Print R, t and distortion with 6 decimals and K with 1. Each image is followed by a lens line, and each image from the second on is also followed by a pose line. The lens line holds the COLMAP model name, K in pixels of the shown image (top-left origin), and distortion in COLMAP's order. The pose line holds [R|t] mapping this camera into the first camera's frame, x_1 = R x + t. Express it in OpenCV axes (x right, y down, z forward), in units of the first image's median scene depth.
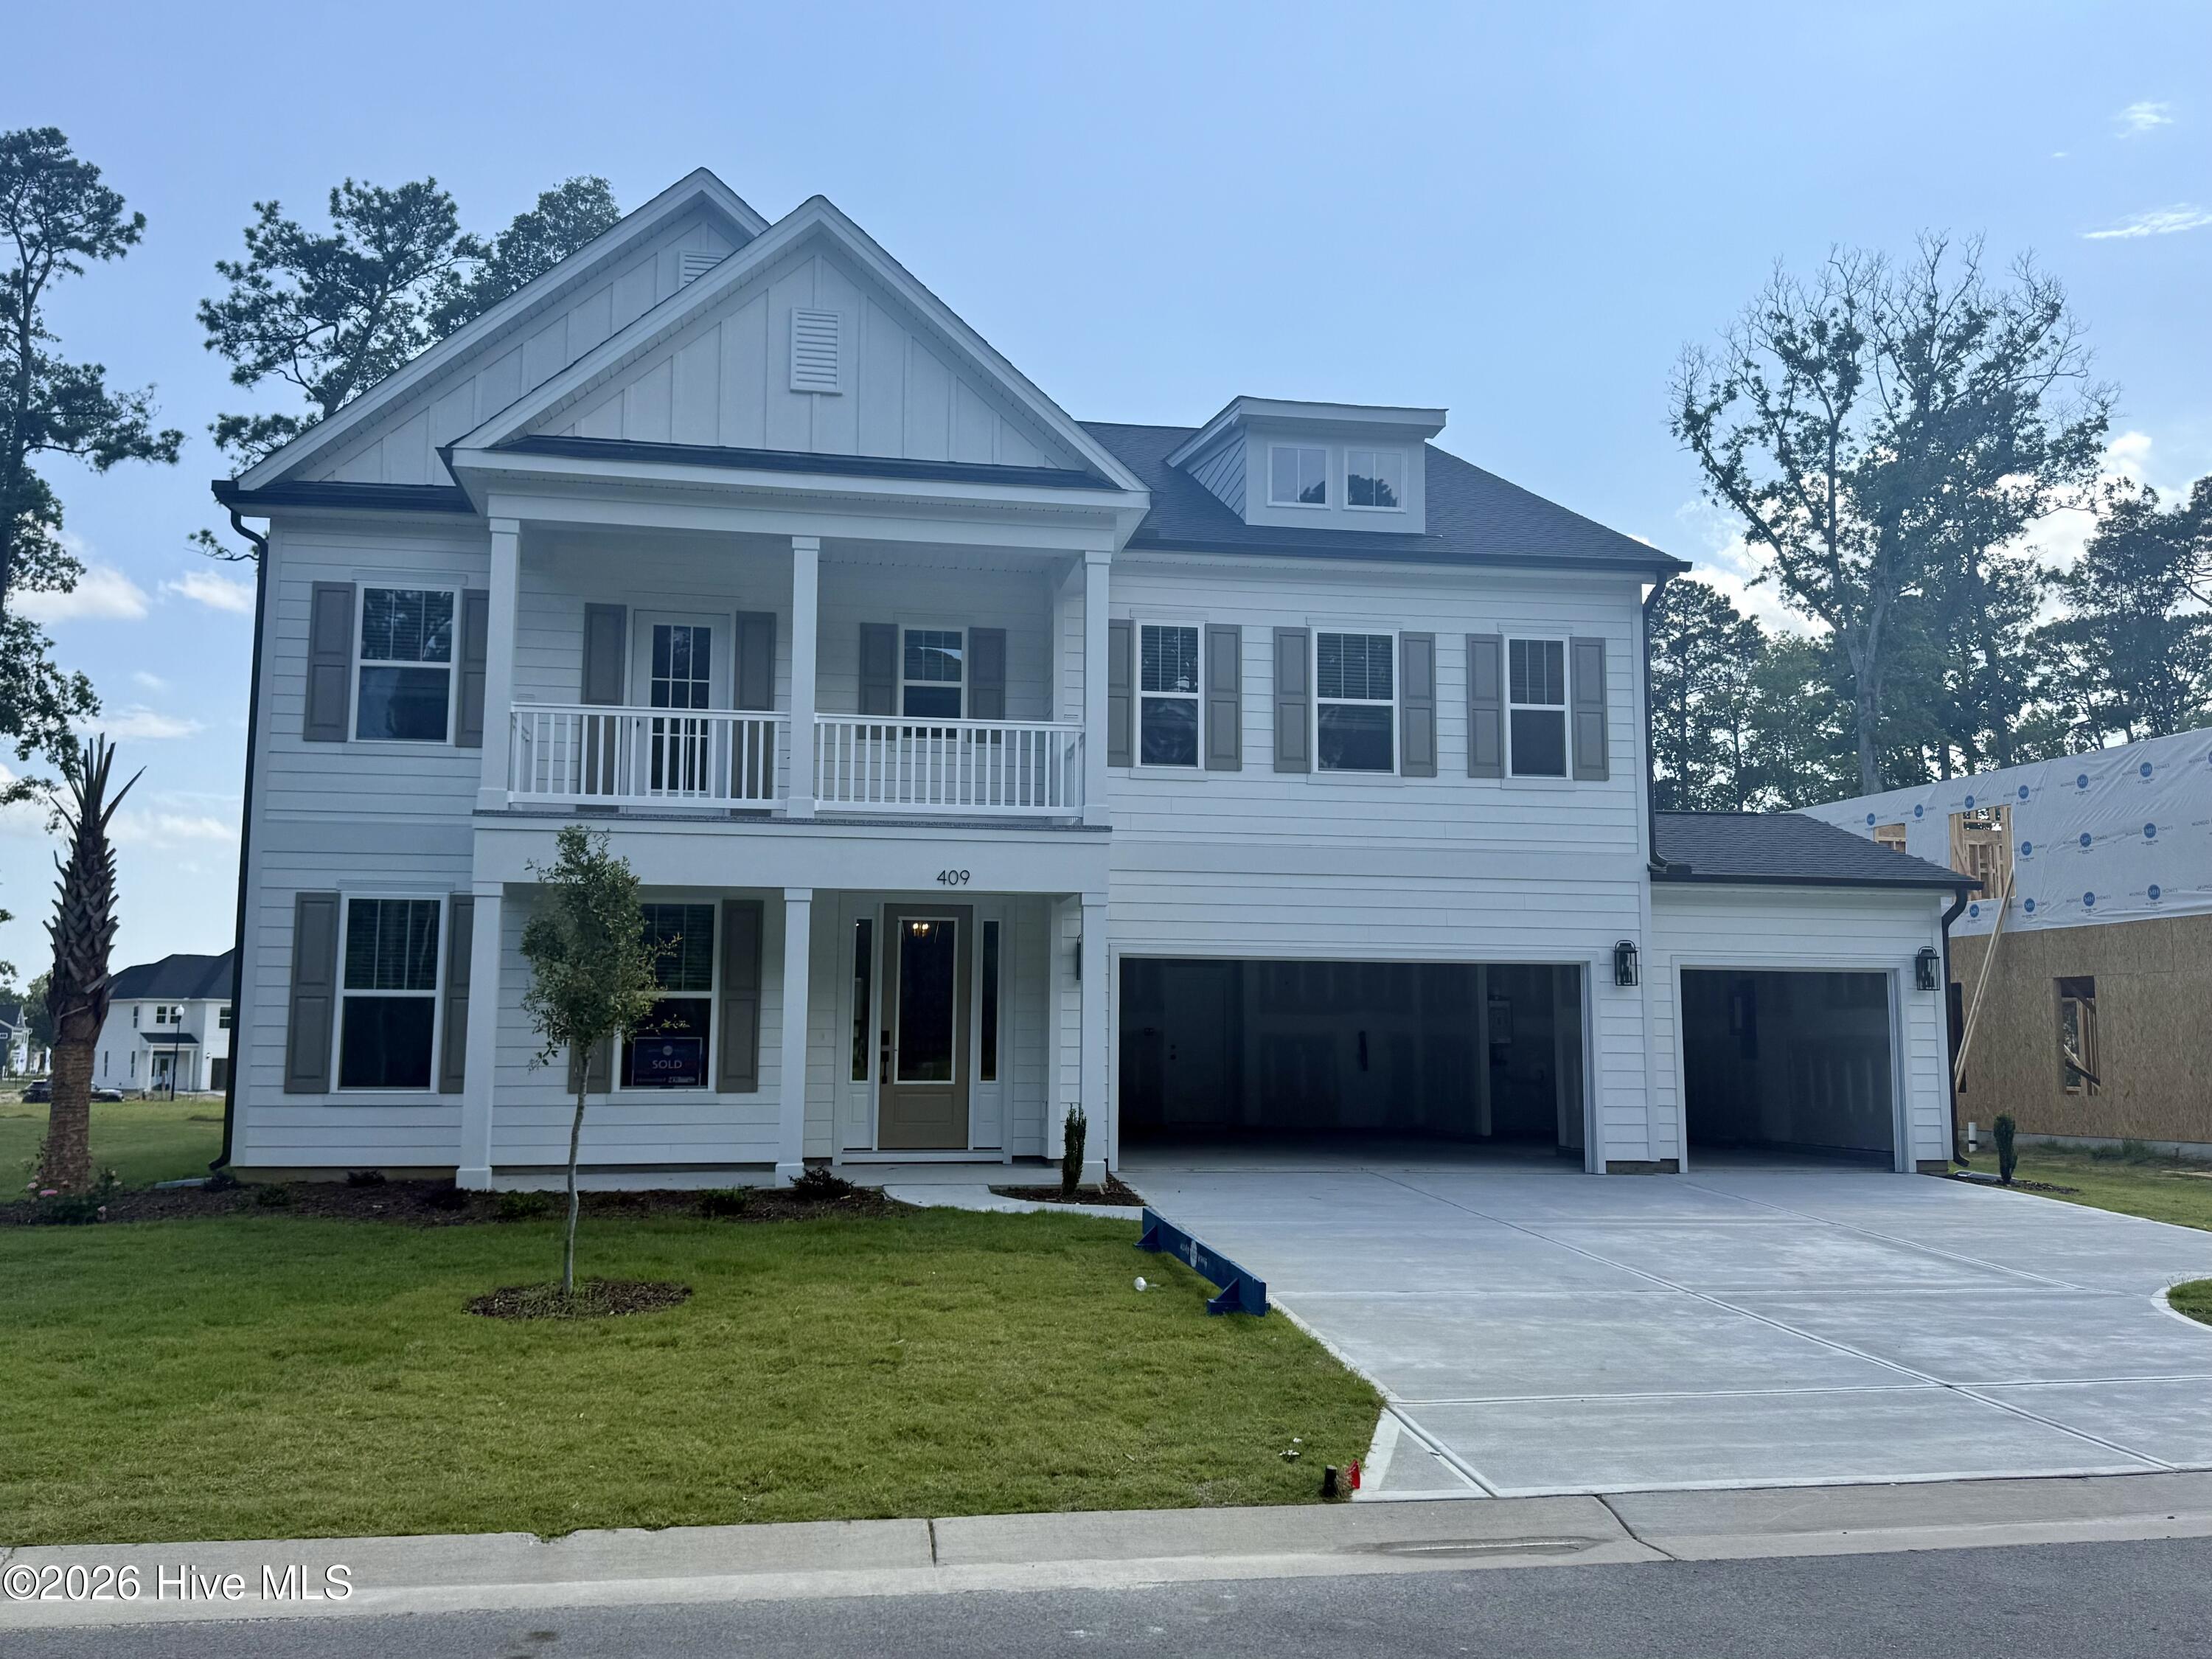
lens RADIAL K [[1832.1, 0, 1106.0], [0, 1832.1, 829.5], [0, 0, 1]] dist [0.124928, -0.203774]
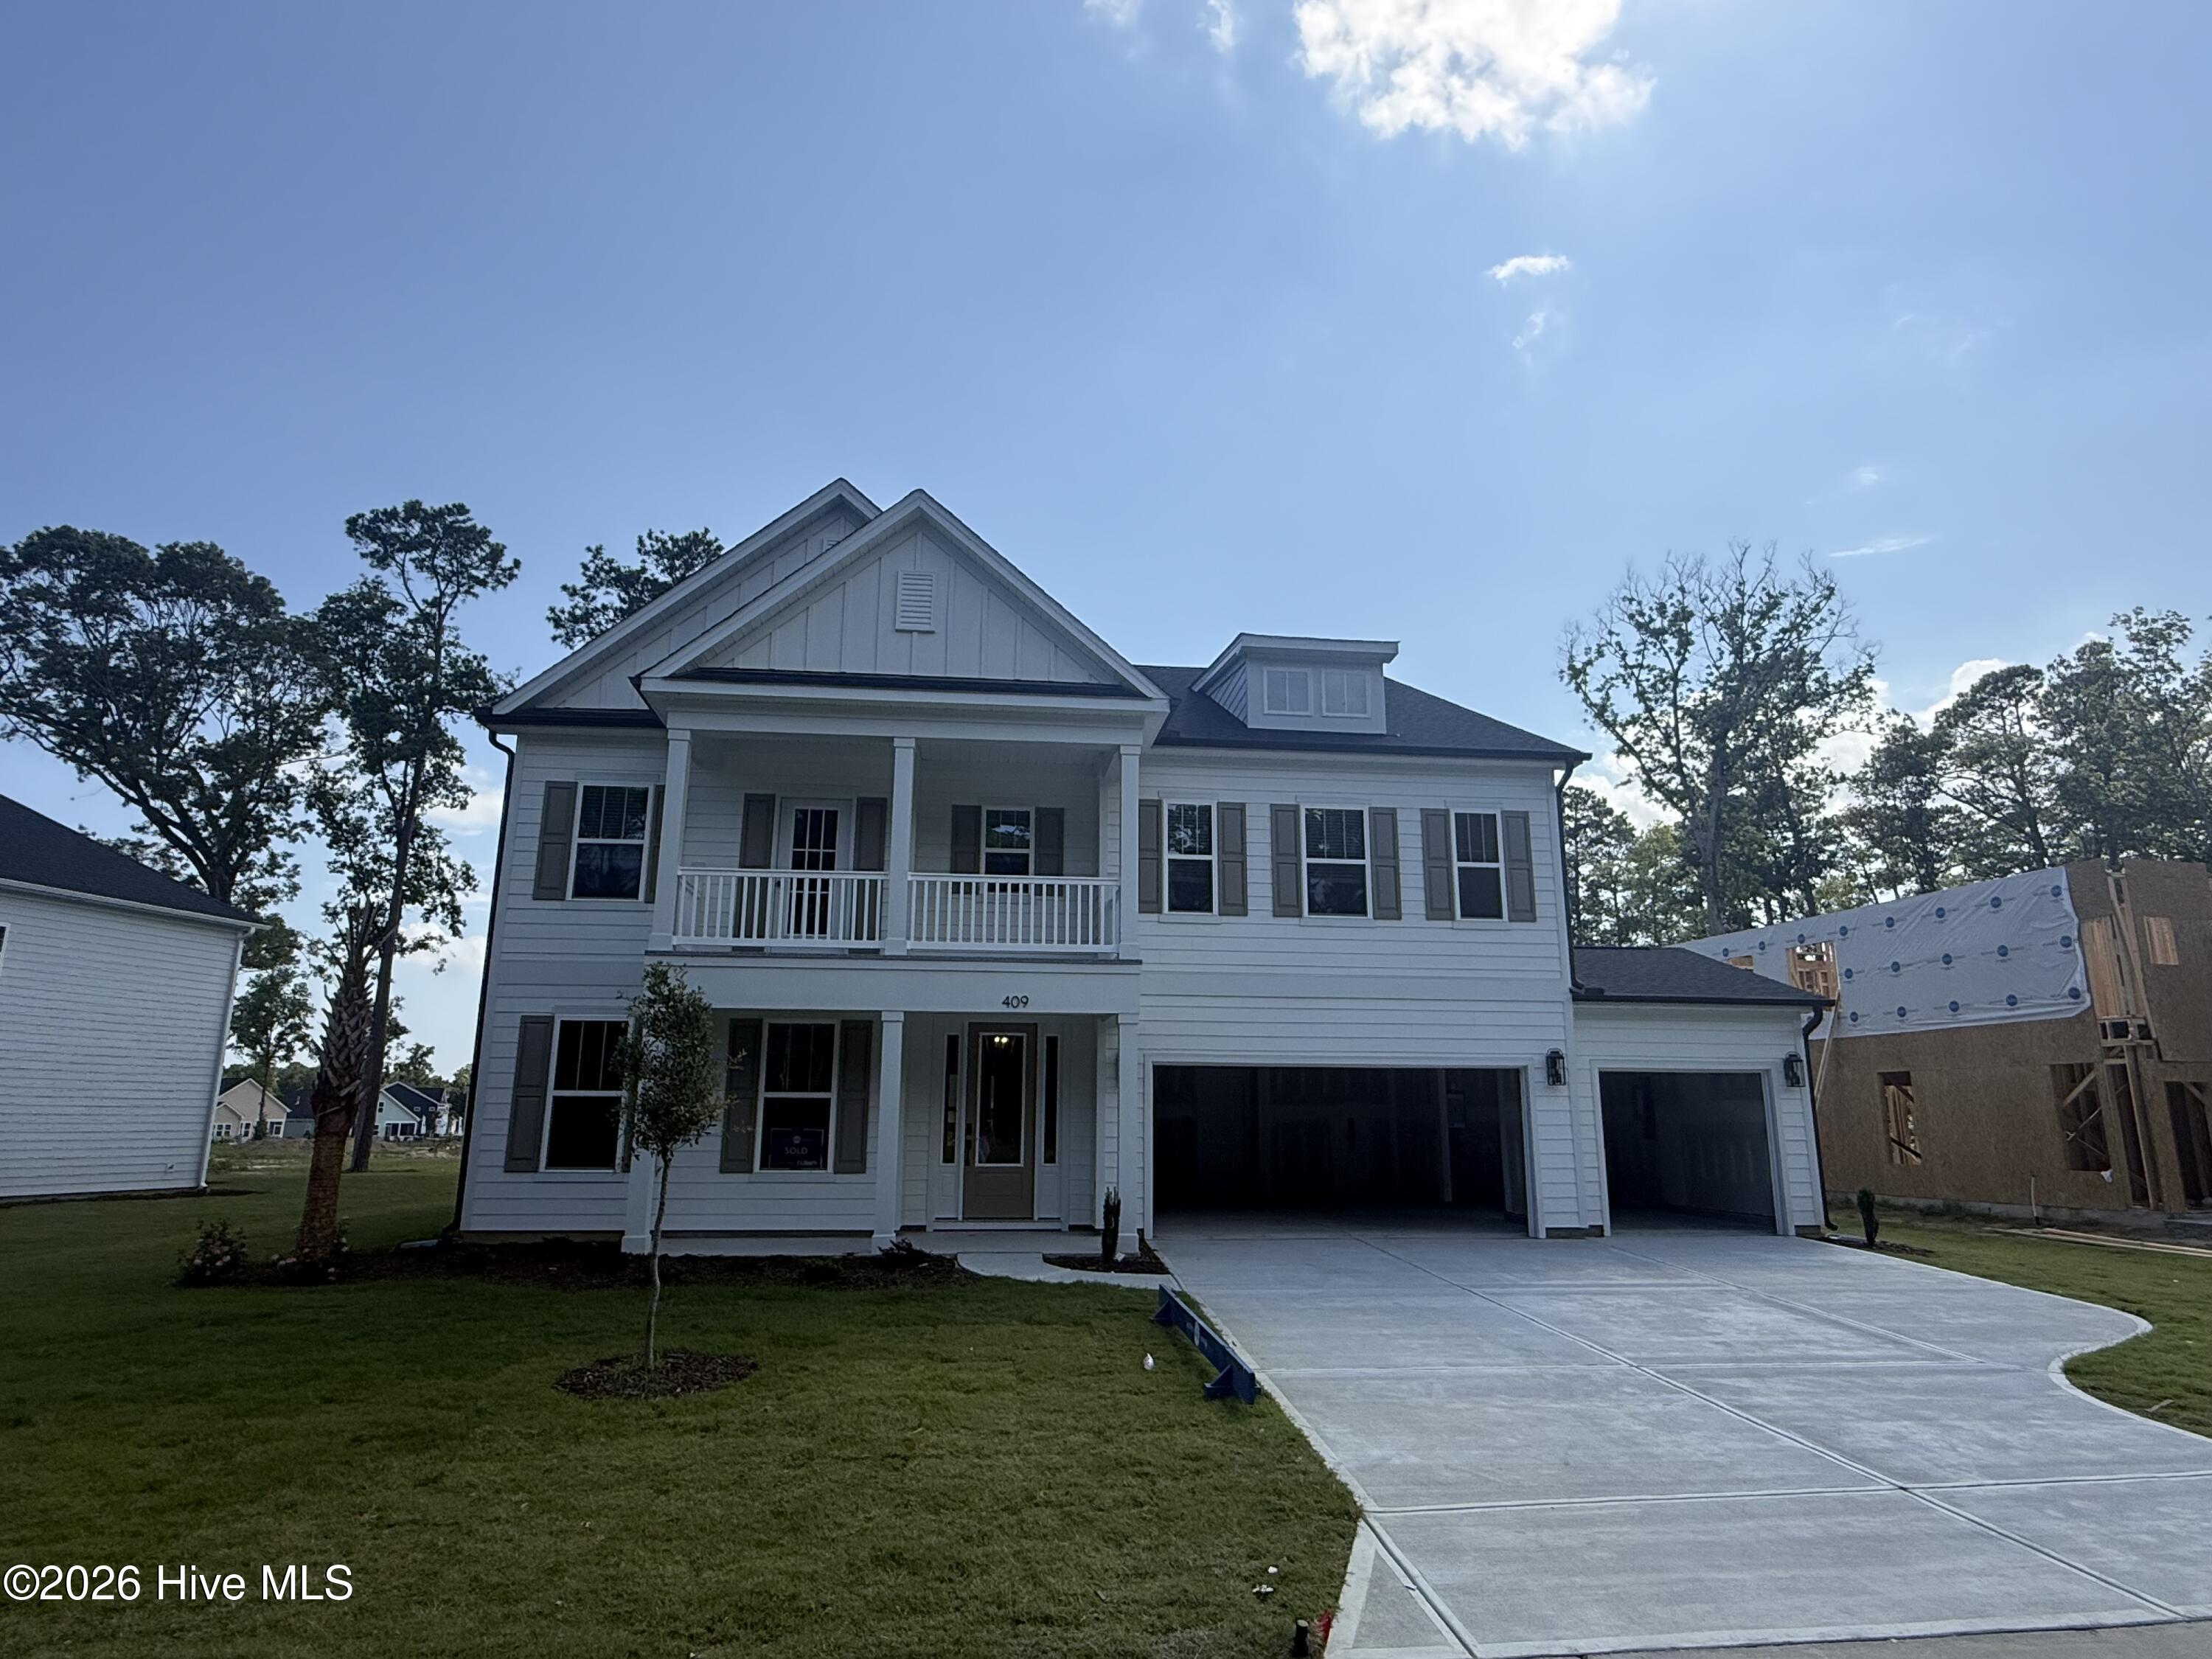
lens RADIAL K [[1258.7, 0, 1106.0], [0, 1258.7, 829.5], [0, 0, 1]] dist [0.000804, -0.001096]
pose [[0.998522, -0.012074, -0.052995, 0.023307], [0.006321, 0.994195, -0.107403, 0.001490], [0.053984, 0.106909, 0.992802, 0.119067]]
